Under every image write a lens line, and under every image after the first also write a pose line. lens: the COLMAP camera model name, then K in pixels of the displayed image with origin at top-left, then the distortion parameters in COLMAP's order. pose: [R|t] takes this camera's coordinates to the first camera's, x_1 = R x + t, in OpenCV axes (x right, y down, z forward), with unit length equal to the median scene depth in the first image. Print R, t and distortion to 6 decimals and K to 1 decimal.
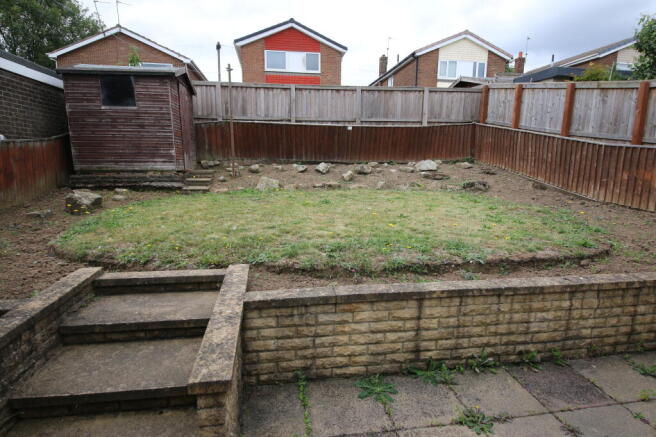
lens RADIAL K [[363.3, 0, 328.0], [0, 363.3, 218.5], [0, 0, 1]] dist [0.047269, -0.000509]
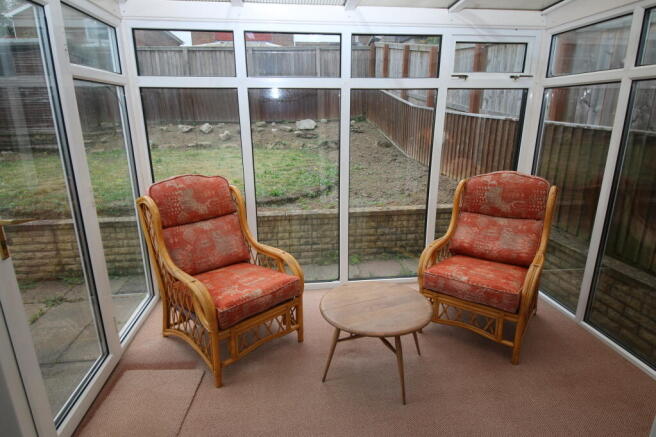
lens RADIAL K [[380.7, 0, 328.0], [0, 380.7, 218.5], [0, 0, 1]] dist [-0.005369, -0.001618]
pose [[0.999588, -0.005485, -0.028180, 0.437820], [0.008560, 0.993875, 0.110177, 0.005203], [0.027403, -0.110373, 0.993512, -0.152395]]
